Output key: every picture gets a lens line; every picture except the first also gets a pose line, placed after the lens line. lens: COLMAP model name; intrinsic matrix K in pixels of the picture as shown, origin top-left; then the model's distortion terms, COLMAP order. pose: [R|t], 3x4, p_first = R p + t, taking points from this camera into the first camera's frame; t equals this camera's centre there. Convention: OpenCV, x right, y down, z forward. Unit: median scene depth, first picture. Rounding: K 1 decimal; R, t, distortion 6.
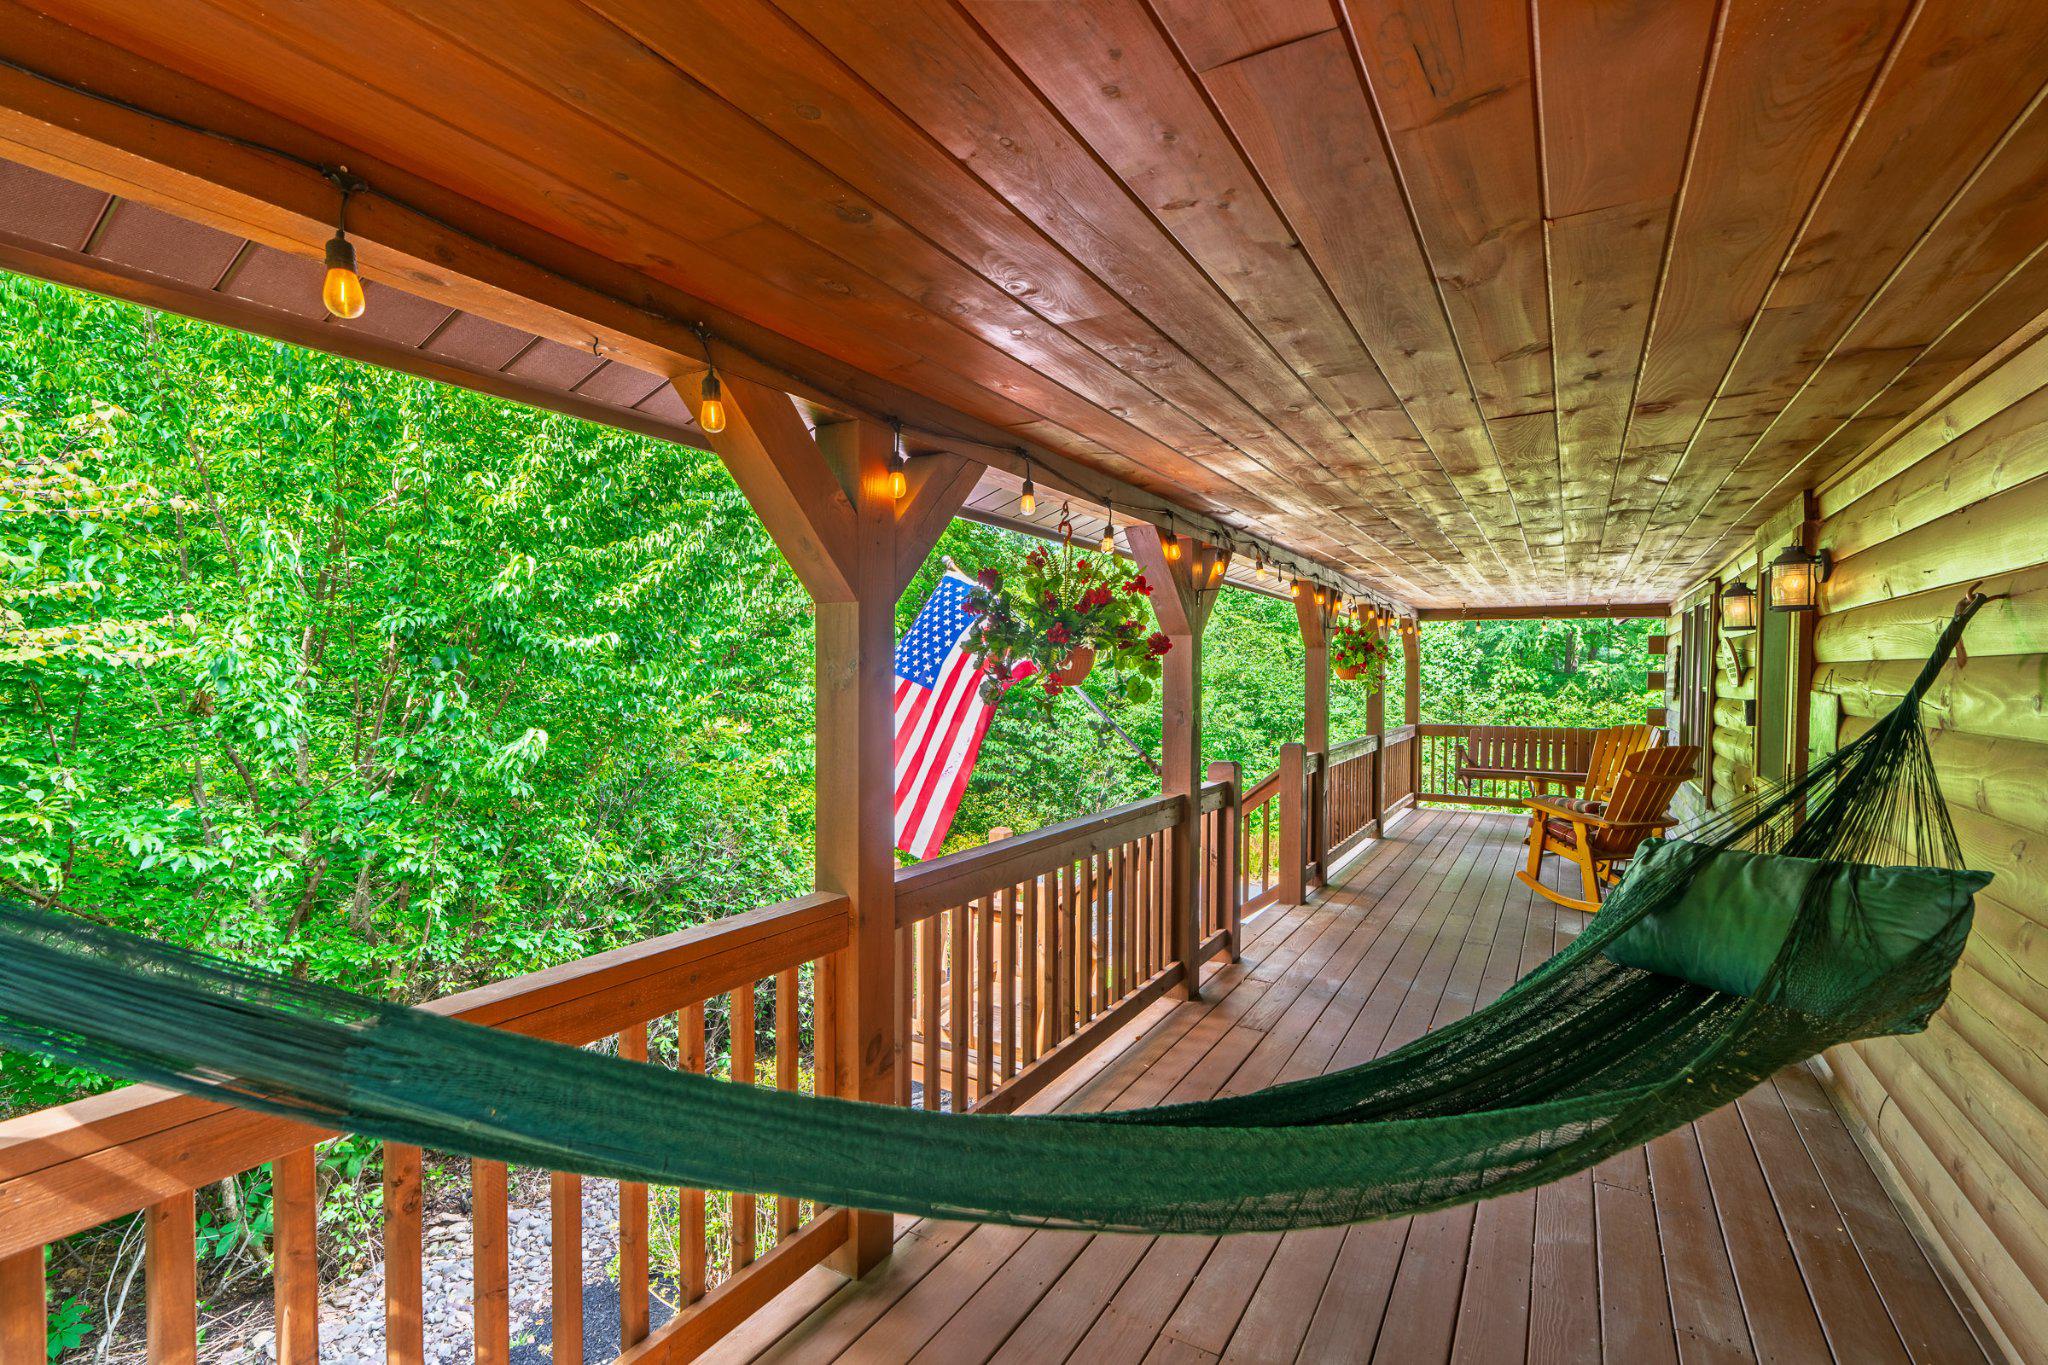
lens RADIAL K [[923.9, 0, 1018.8], [0, 923.9, 687.0], [0, 0, 1]] dist [-0.000956, -0.000084]
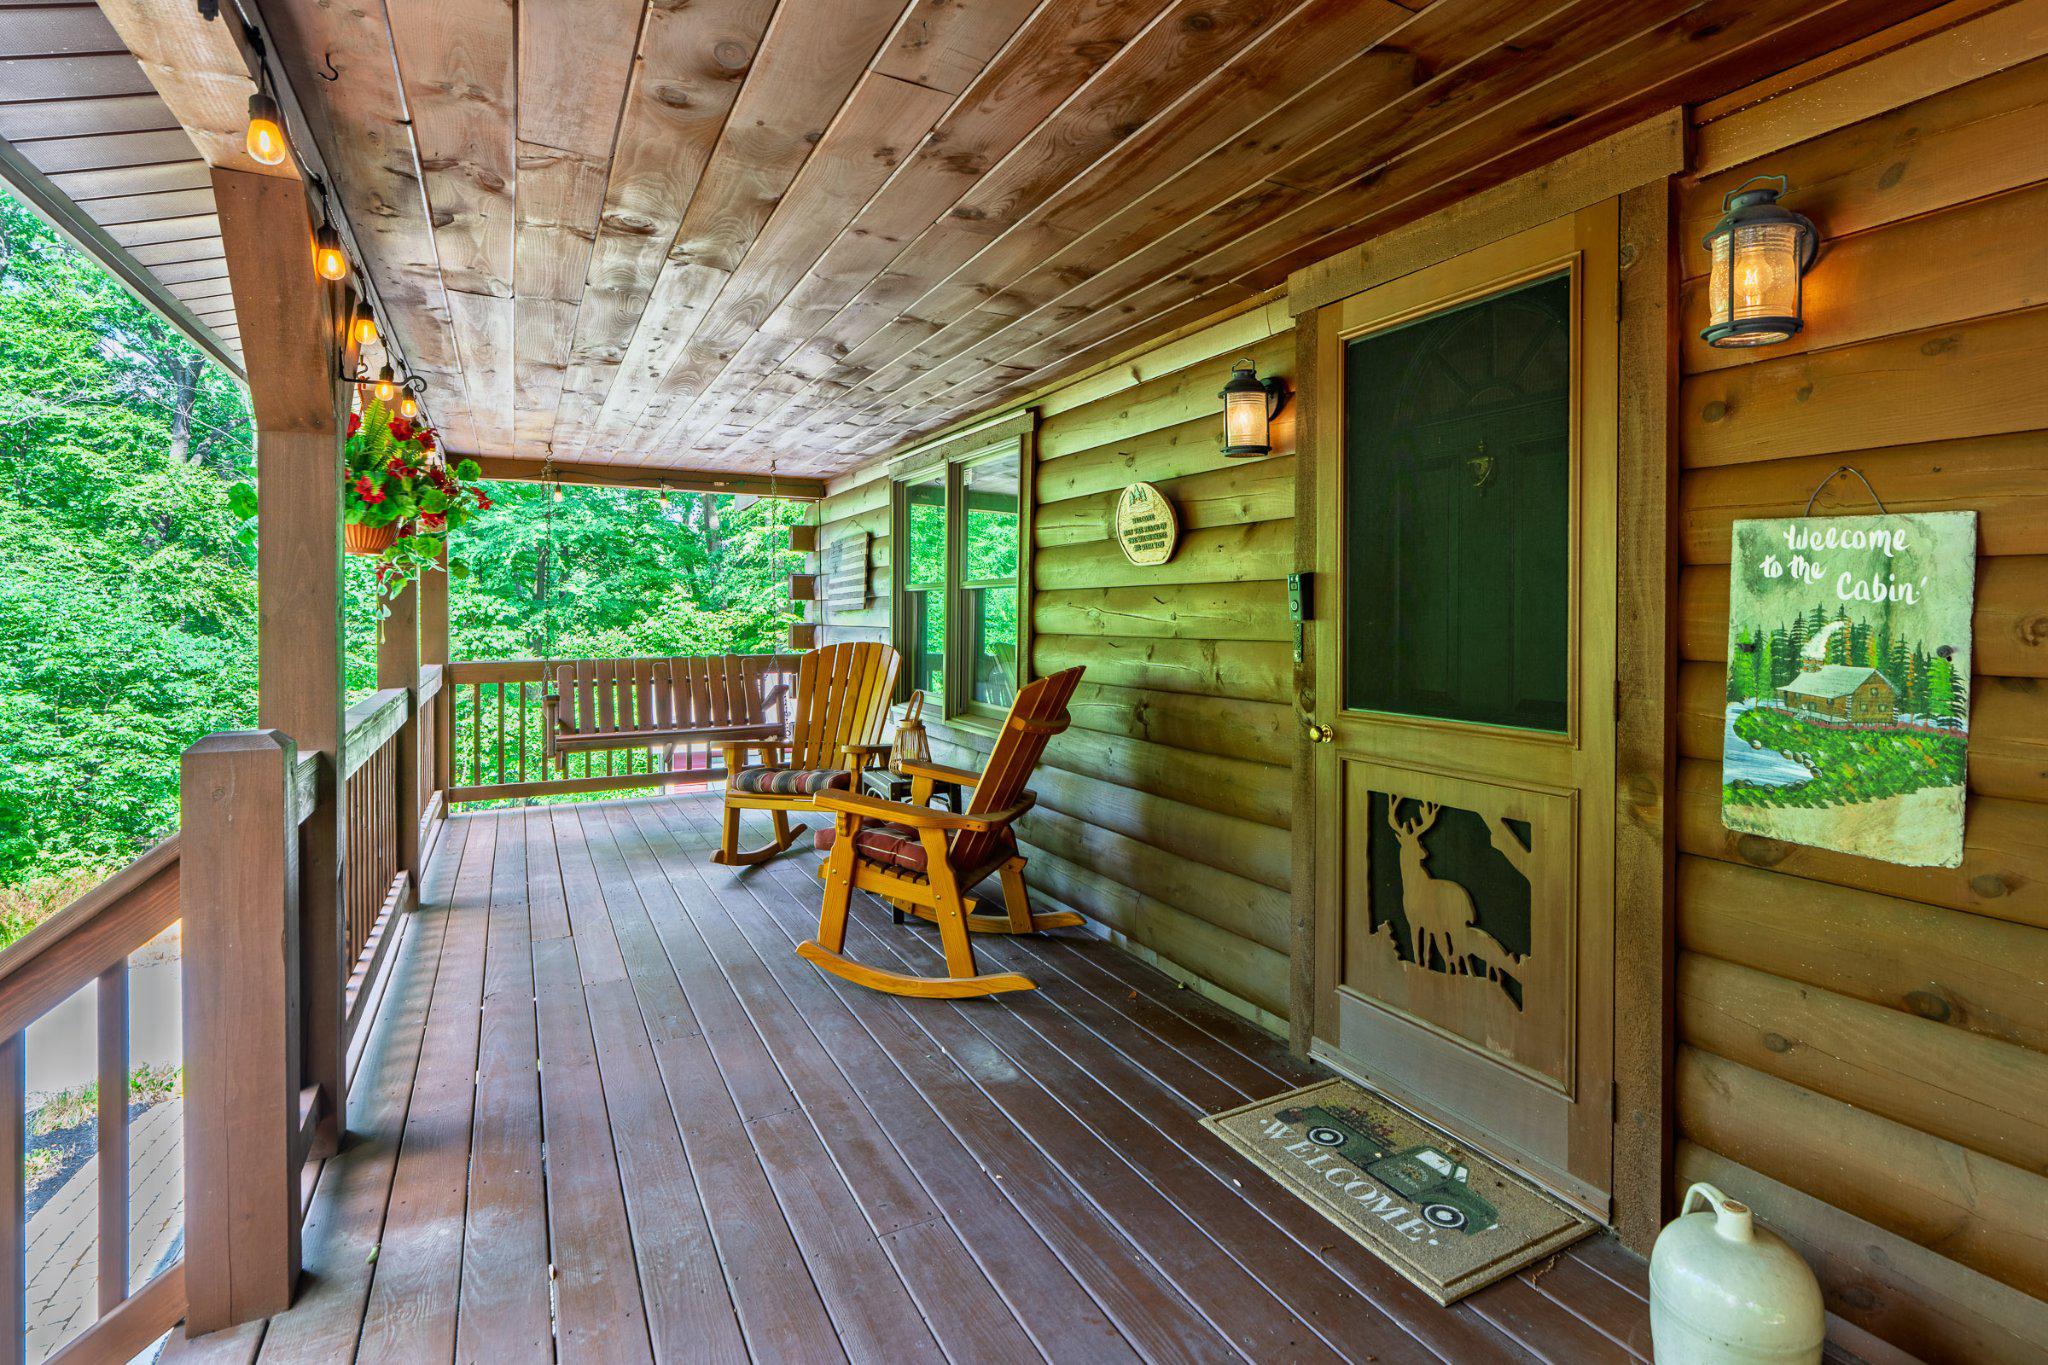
lens RADIAL K [[959.9, 0, 1026.8], [0, 959.9, 621.4], [0, 0, 1]] dist [-0.000359, -0.000010]
pose [[0.484409, -0.009251, 0.874793, 0.114135], [0.016272, 0.999866, 0.001564, 0.022115], [-0.874690, 0.013477, 0.484495, 0.471294]]
